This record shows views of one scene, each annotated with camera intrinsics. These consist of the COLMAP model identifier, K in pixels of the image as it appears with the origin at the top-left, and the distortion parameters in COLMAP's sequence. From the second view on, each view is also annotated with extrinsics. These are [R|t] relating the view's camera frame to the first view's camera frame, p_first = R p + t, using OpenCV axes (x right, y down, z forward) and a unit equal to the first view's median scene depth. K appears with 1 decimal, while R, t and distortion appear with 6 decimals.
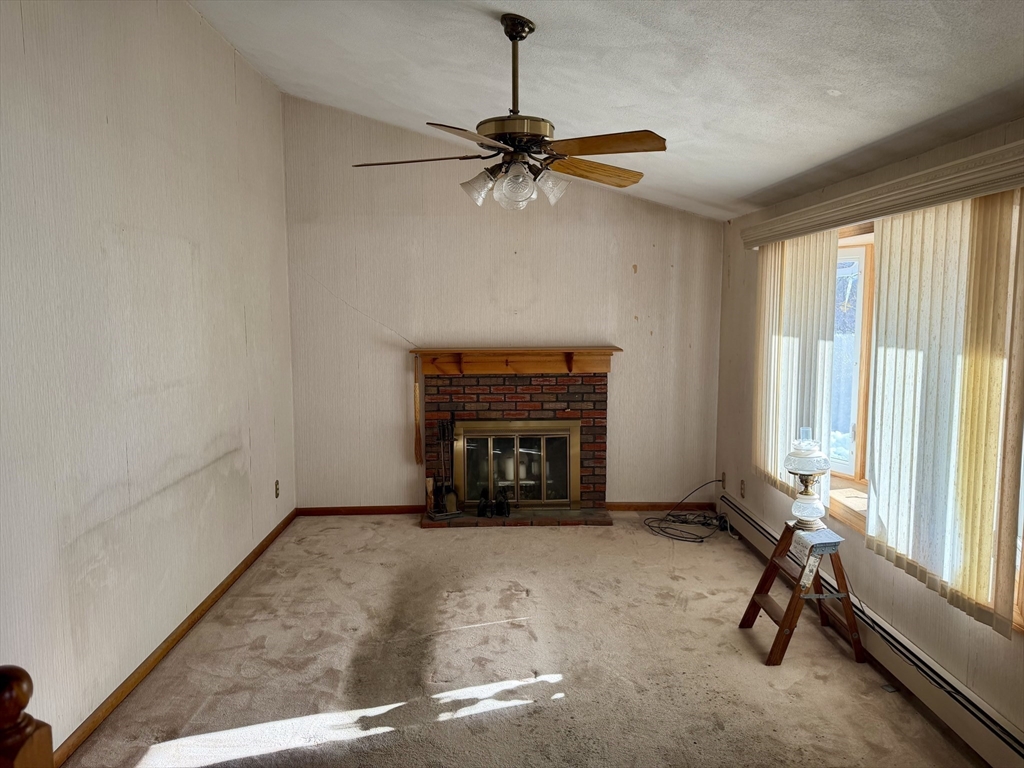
lens RADIAL K [[733.7, 0, 512.0], [0, 733.7, 384.0], [0, 0, 1]] dist [0.127603, -0.125828]
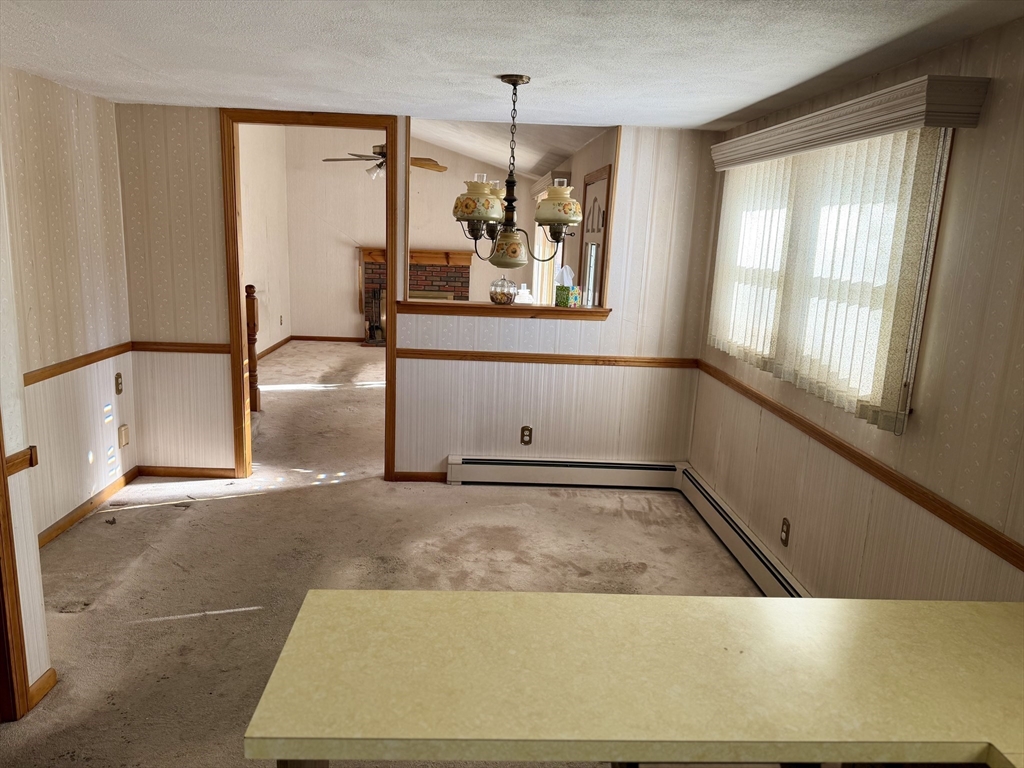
lens RADIAL K [[733.7, 0, 512.0], [0, 733.7, 384.0], [0, 0, 1]] dist [0.127603, -0.125828]
pose [[0.998831, 0.035375, 0.032956, 0.184179], [-0.038433, 0.994511, 0.097321, 0.091887], [-0.029332, -0.098474, 0.994707, -0.794600]]
